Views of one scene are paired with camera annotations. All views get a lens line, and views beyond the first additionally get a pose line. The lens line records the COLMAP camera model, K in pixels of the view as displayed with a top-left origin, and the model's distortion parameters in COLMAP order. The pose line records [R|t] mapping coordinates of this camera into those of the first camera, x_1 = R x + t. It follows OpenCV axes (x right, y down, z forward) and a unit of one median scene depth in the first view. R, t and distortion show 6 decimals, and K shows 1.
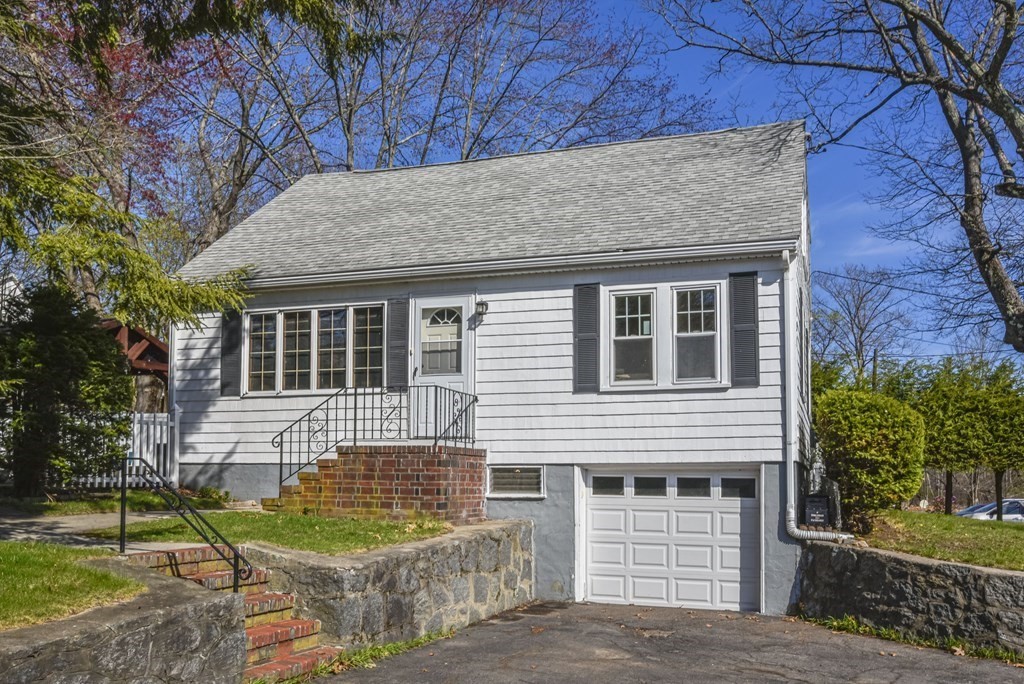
lens RADIAL K [[841.2, 0, 511.9], [0, 841.2, 361.2], [0, 0, 1]] dist [0.001273, -0.001614]
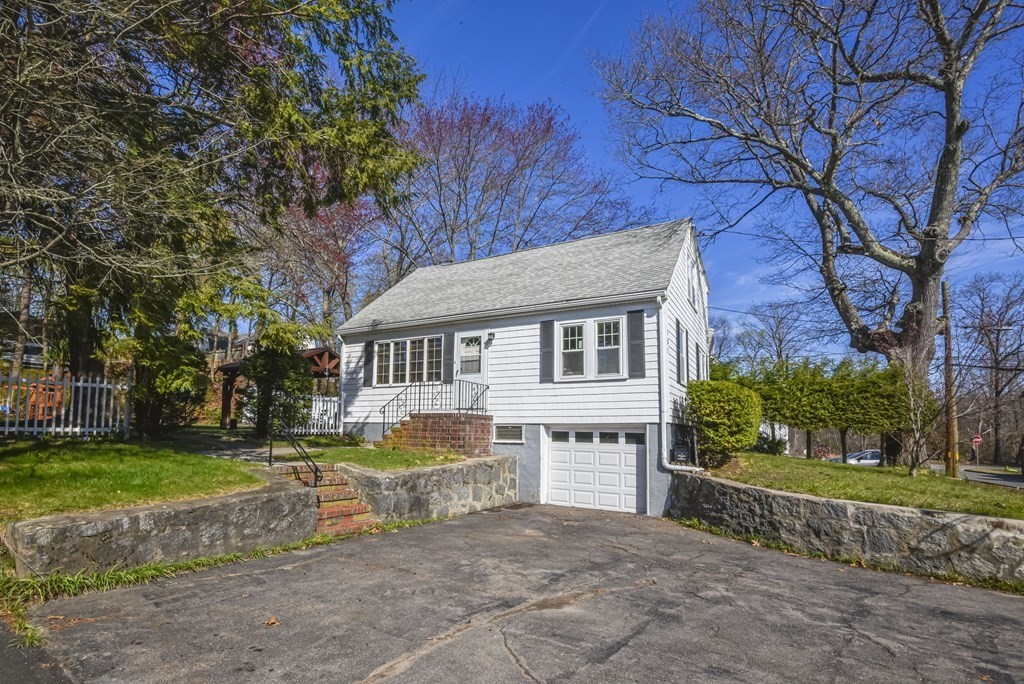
lens RADIAL K [[489.4, 0, 512.0], [0, 489.4, 342.0], [0, 0, 1]] dist [-0.003435, -0.000312]
pose [[0.976014, -0.030204, -0.215601, 0.242109], [0.019463, 0.998469, -0.051770, 0.003993], [0.216835, 0.046332, 0.975108, -0.012325]]
